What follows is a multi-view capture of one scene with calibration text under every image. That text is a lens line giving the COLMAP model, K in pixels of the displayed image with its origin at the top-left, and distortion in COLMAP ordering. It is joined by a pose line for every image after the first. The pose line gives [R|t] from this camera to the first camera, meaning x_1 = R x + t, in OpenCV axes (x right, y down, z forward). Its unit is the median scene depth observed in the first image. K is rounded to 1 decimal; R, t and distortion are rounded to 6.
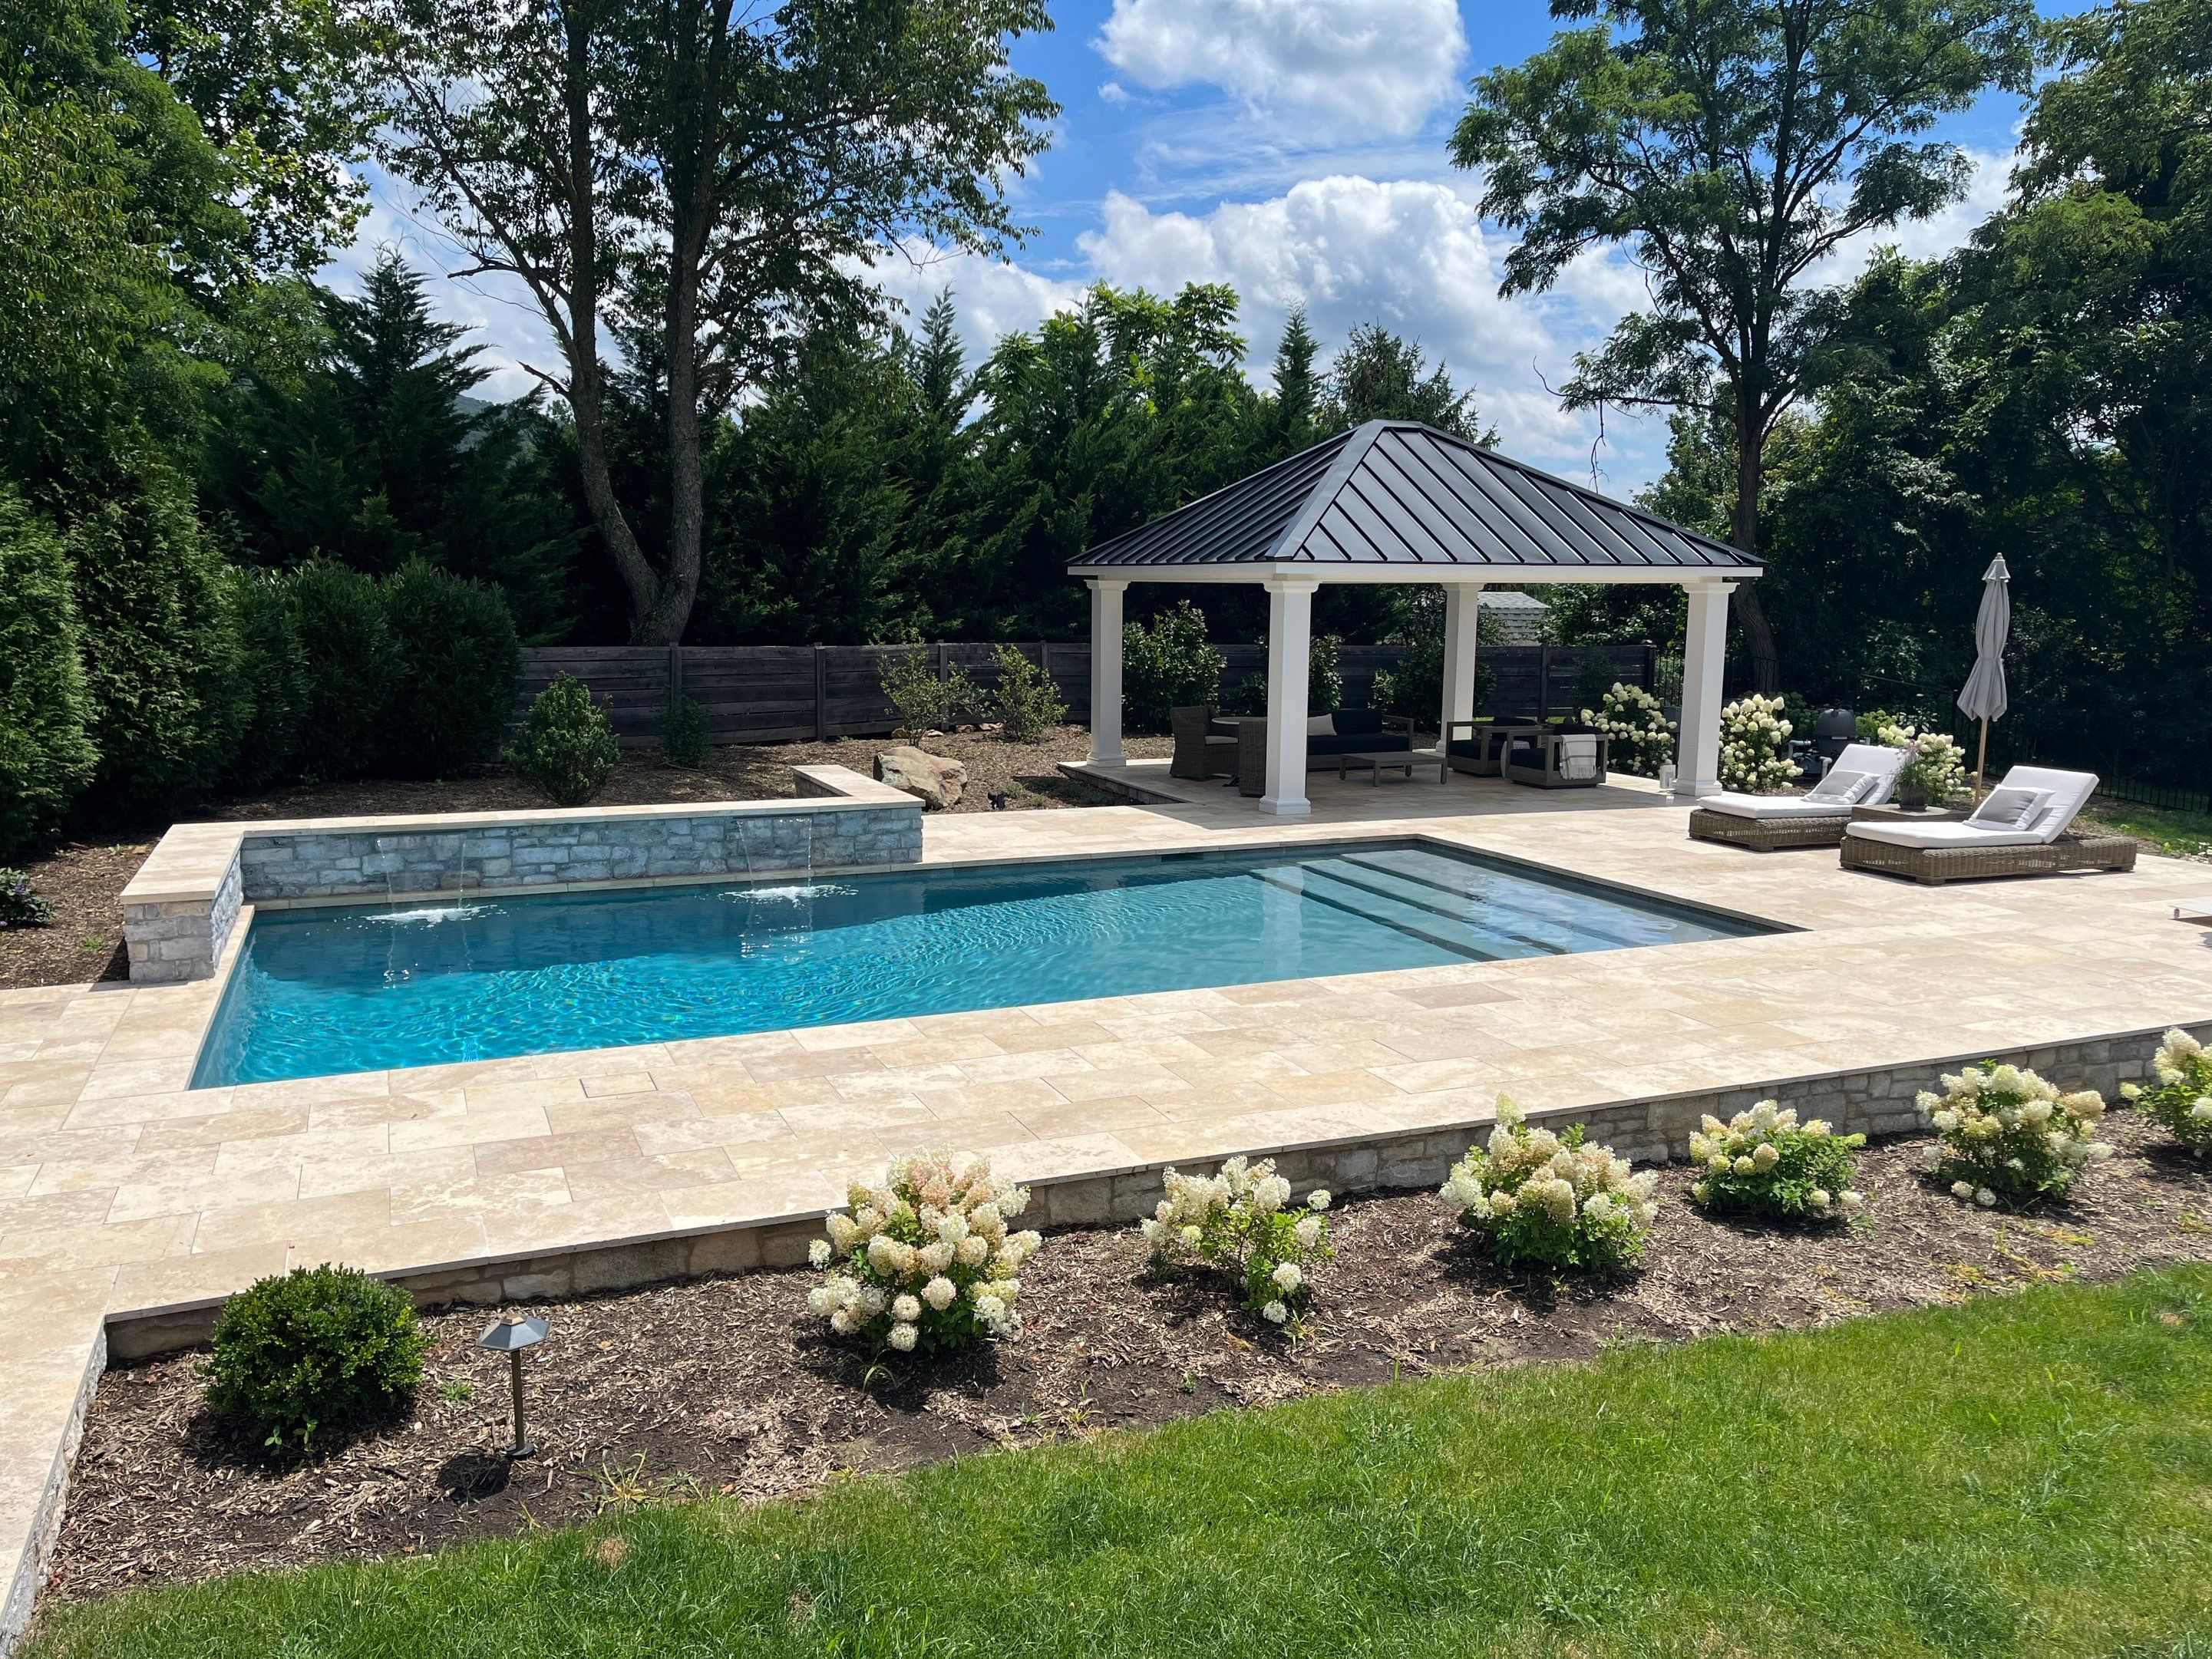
lens RADIAL K [[1683.6, 0, 1106.0], [0, 1683.6, 829.5], [0, 0, 1]] dist [0.003367, -0.001870]
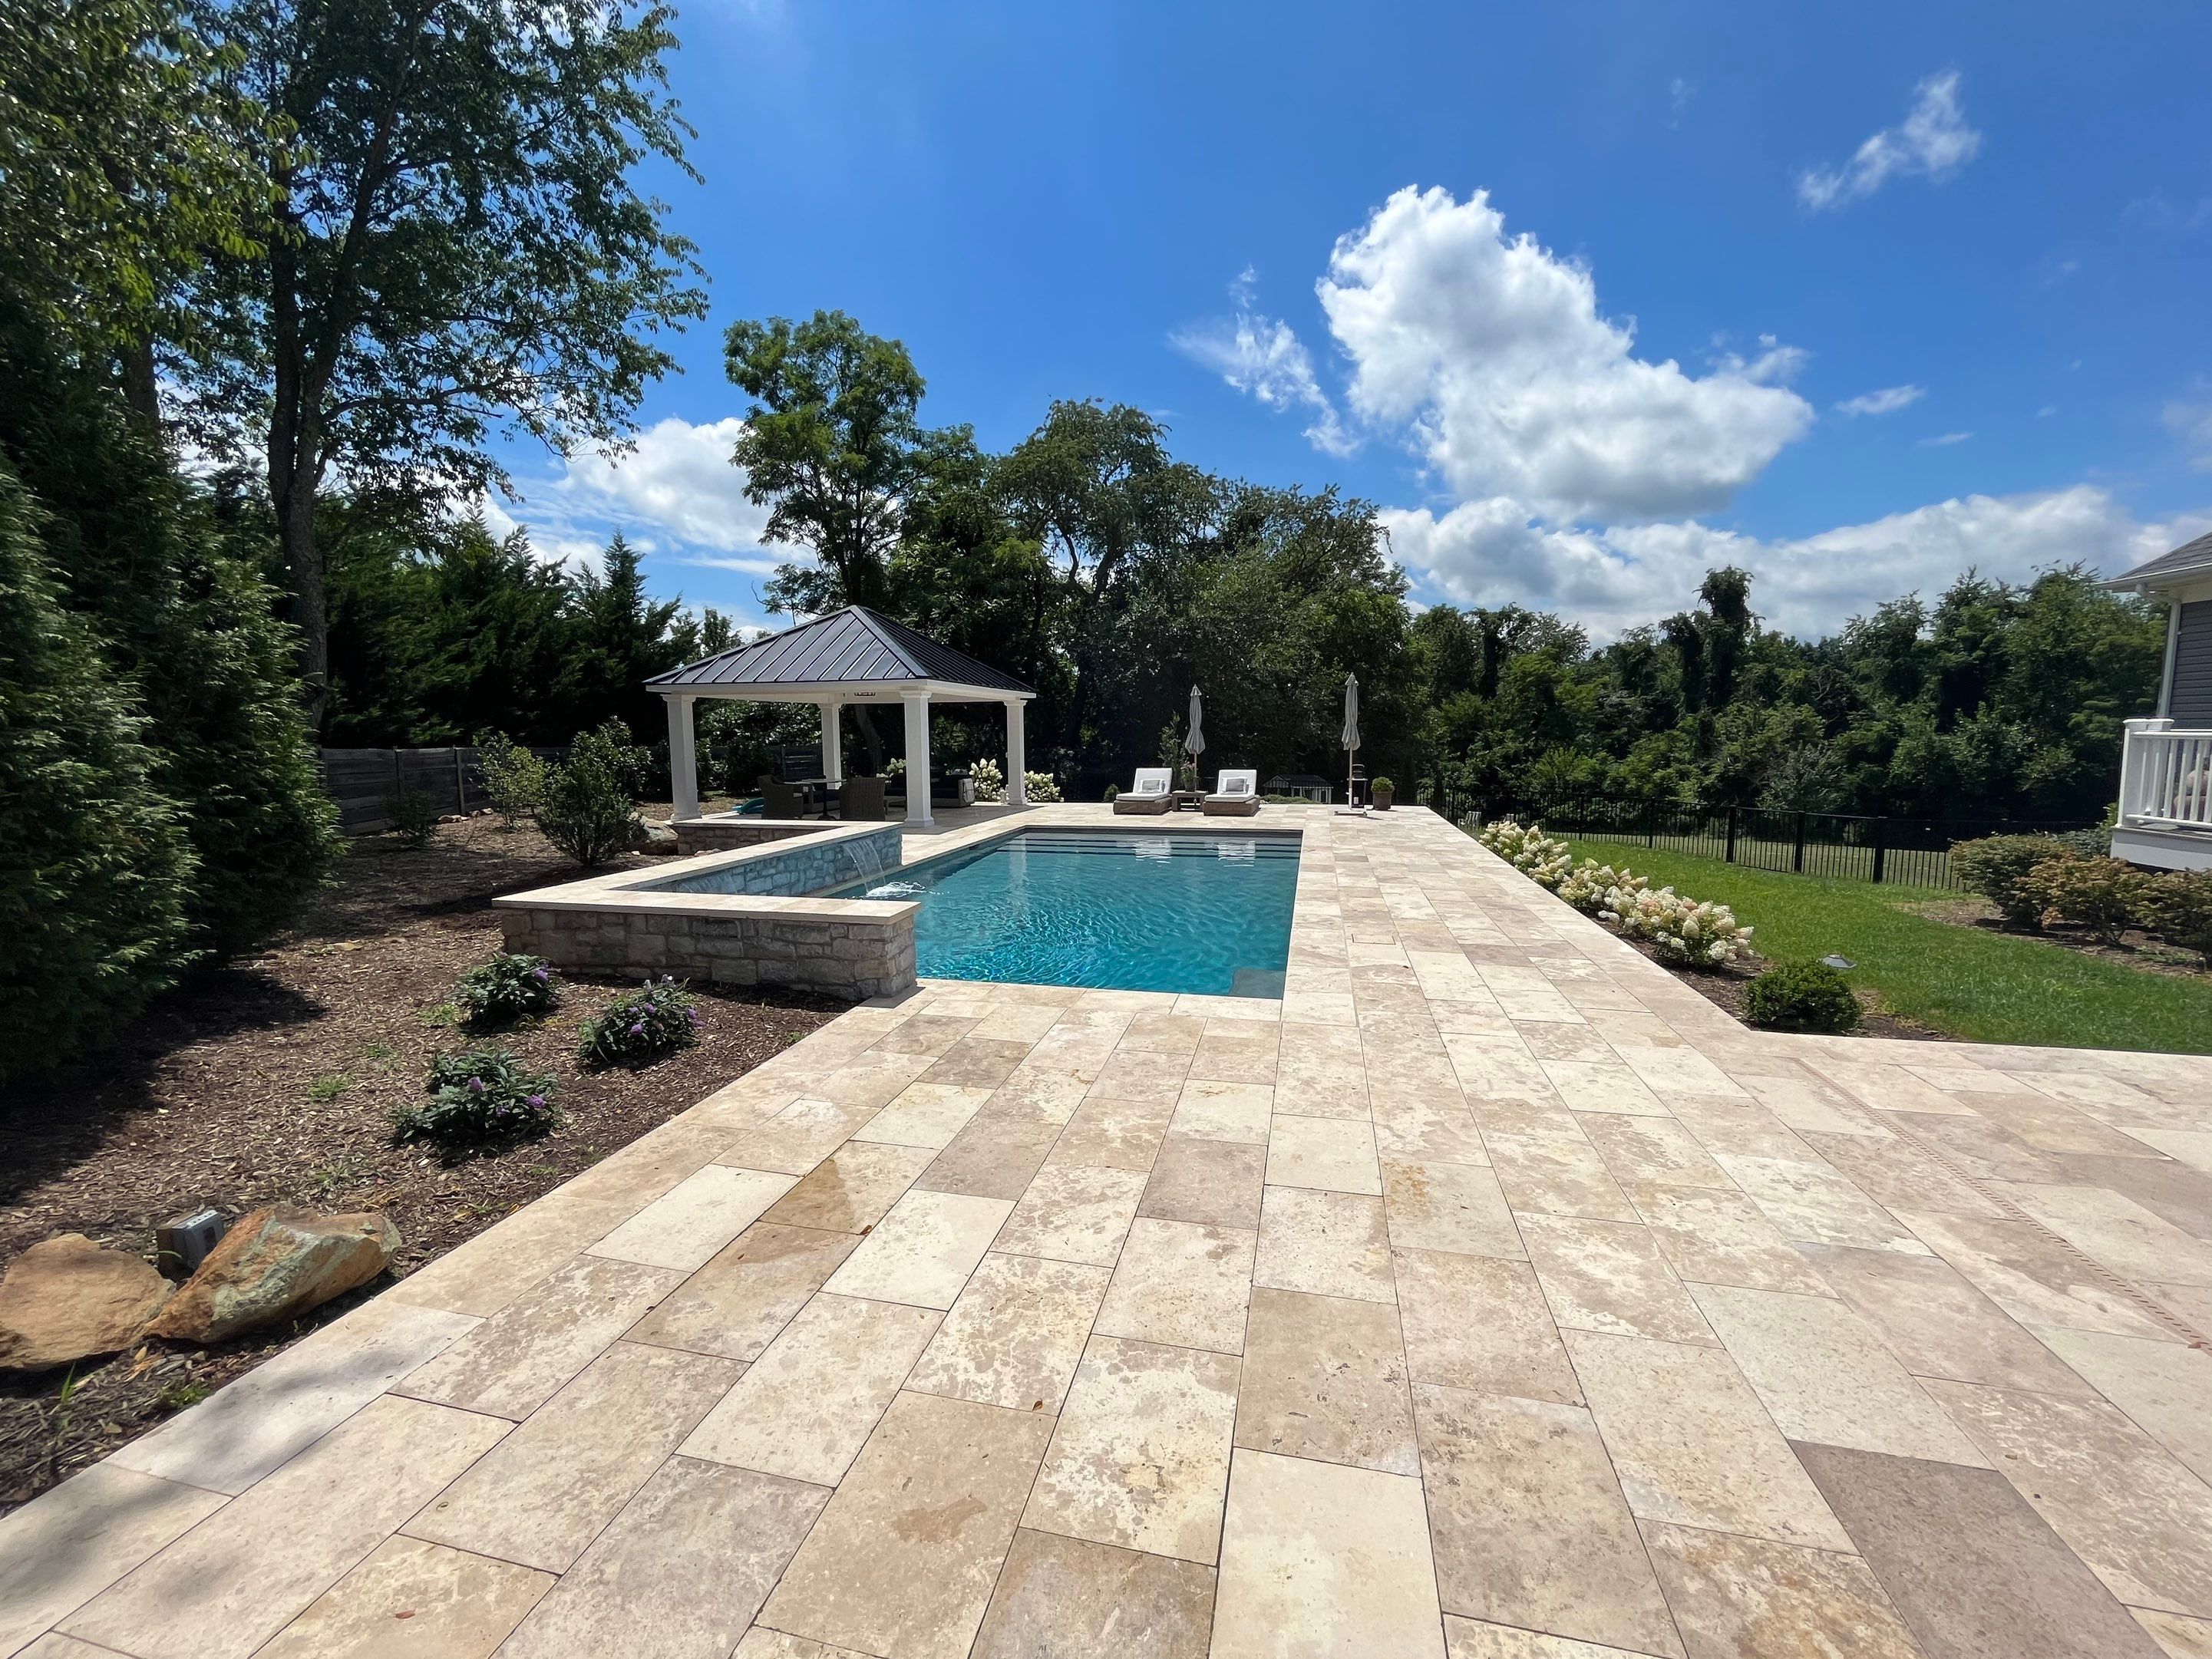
lens RADIAL K [[914.5, 0, 1098.0], [0, 914.5, 837.5], [0, 0, 1]] dist [-0.003125, -0.000562]
pose [[0.594427, -0.103550, 0.797455, -1.111797], [0.126227, 0.991396, 0.034644, -0.016724], [-0.794181, 0.080067, 0.602383, 0.615122]]
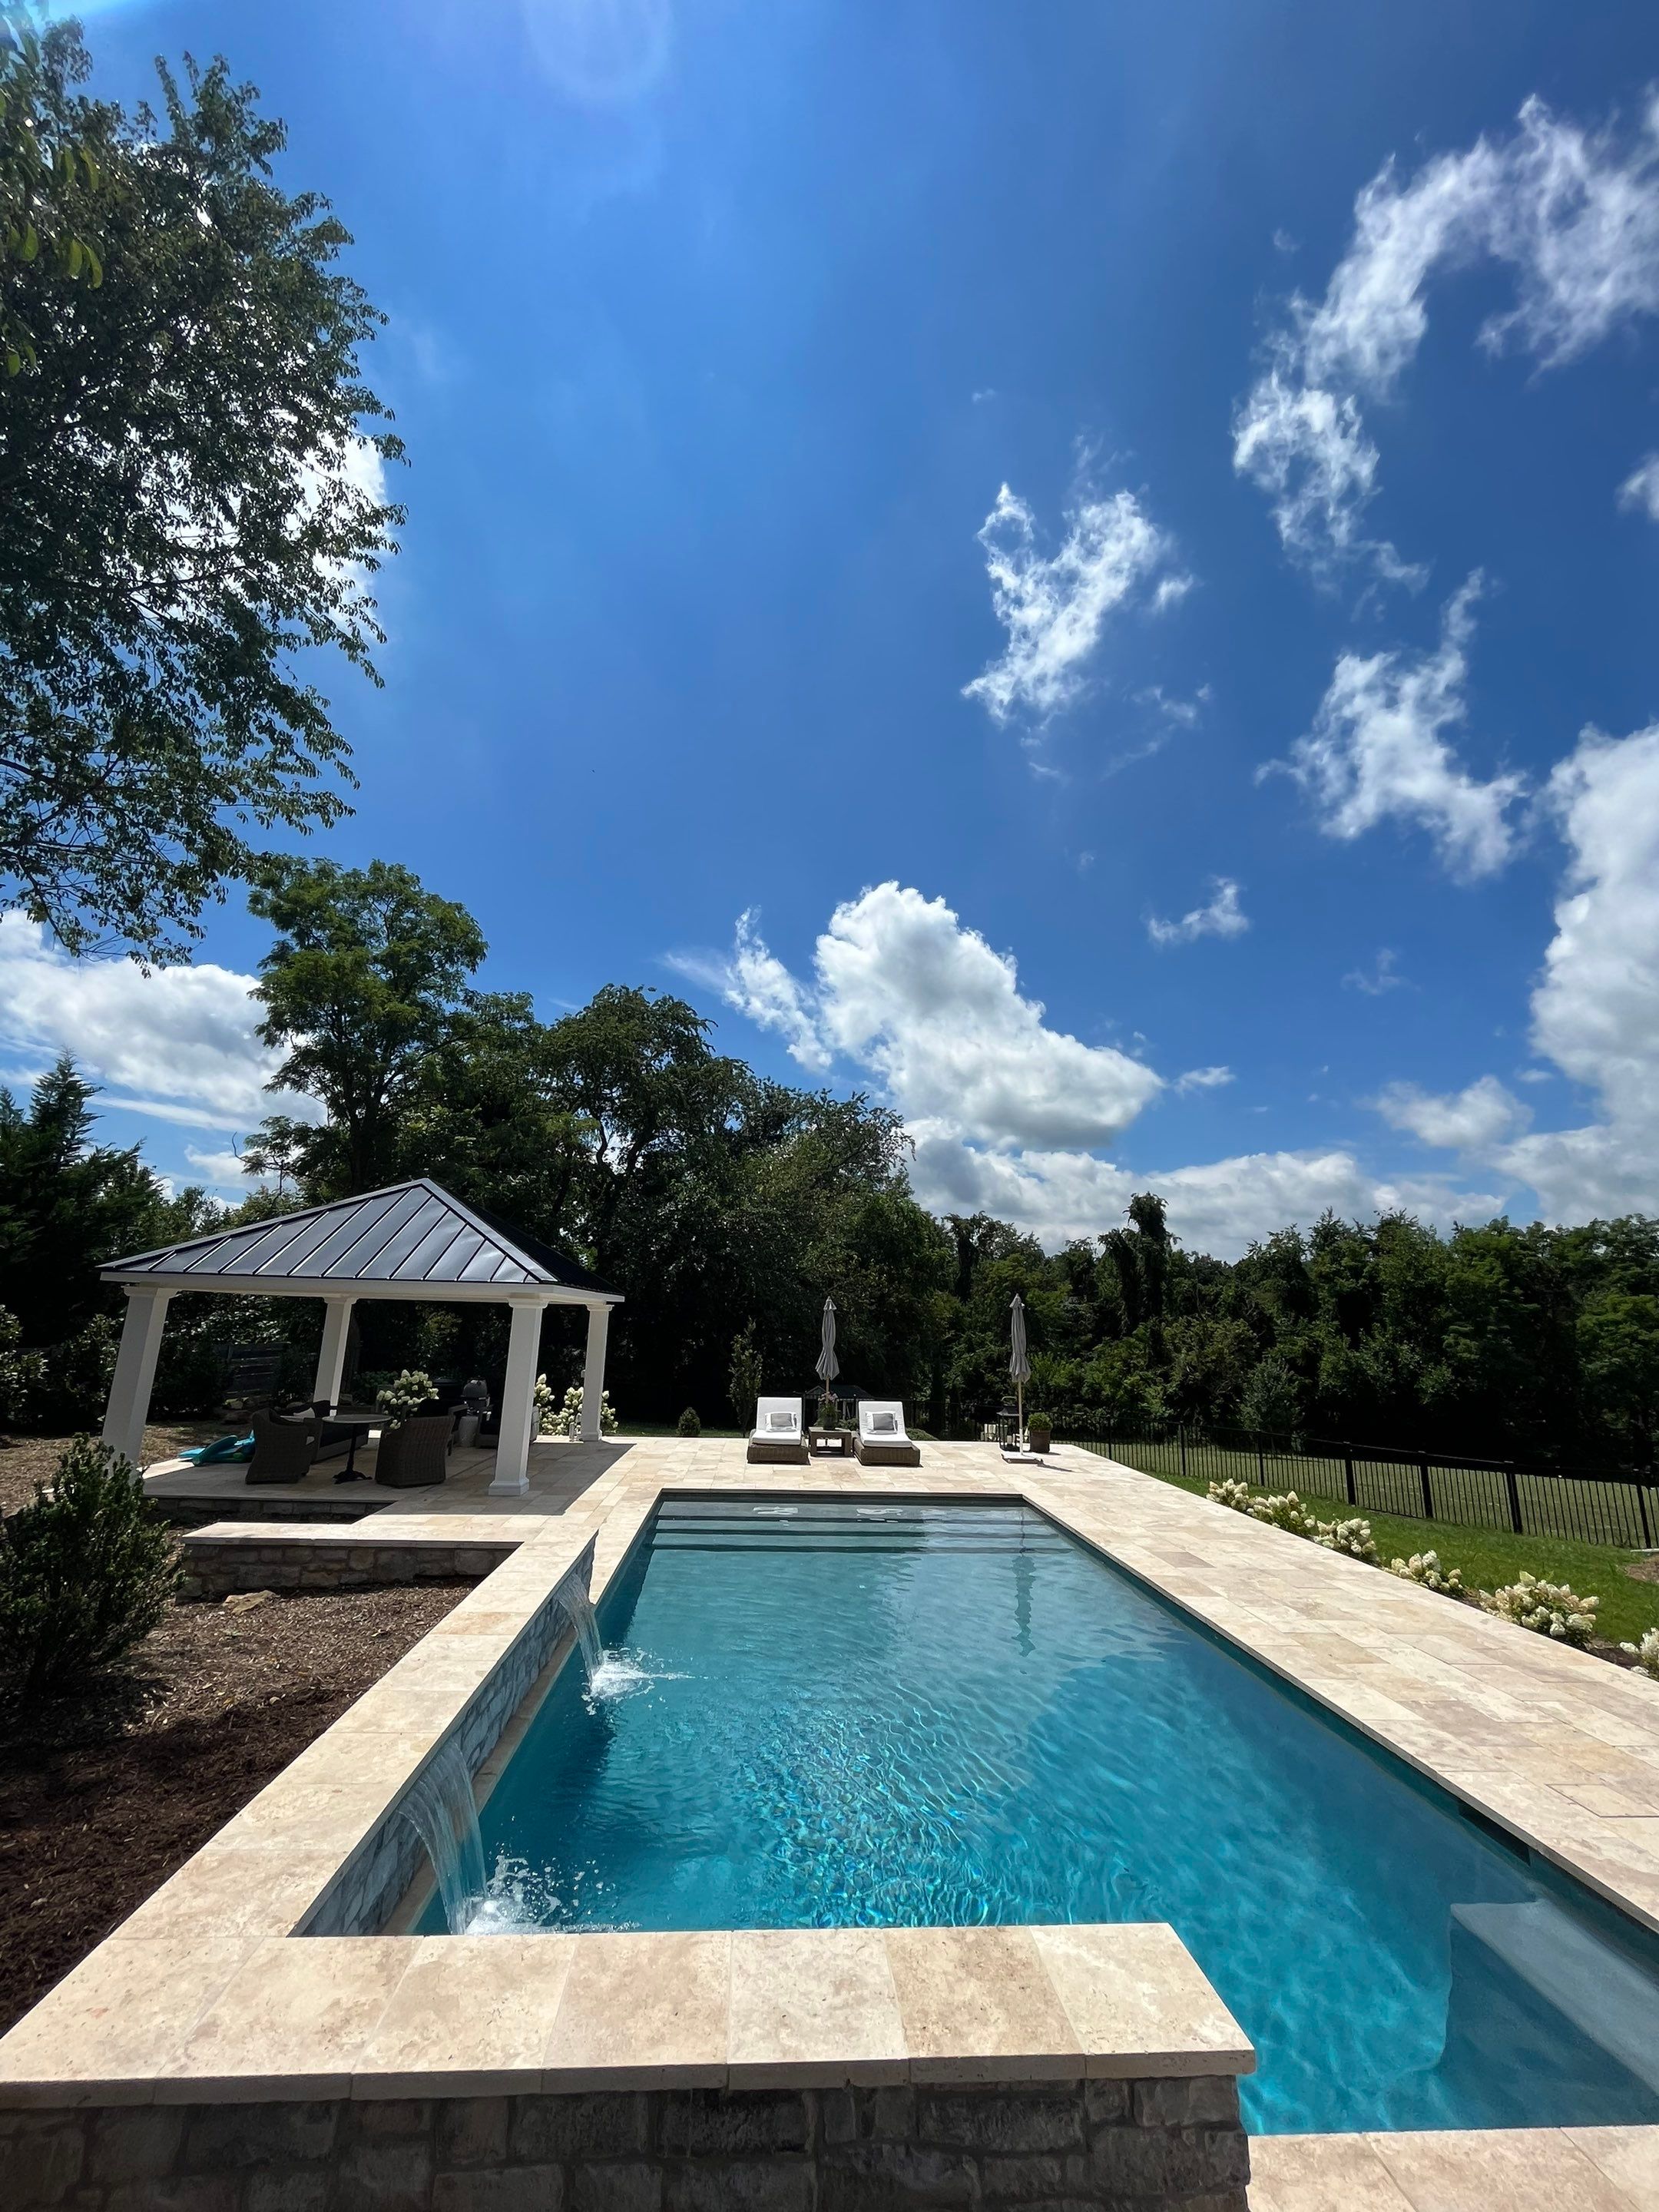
lens RADIAL K [[914.6, 0, 824.5], [0, 914.6, 1098.9], [0, 0, 1]] dist [-0.003125, -0.000562]
pose [[0.328853, 0.223352, 0.917589, -1.016220], [0.111186, 0.955716, -0.272480, -0.161316], [-0.937813, 0.191629, 0.289456, 1.138187]]
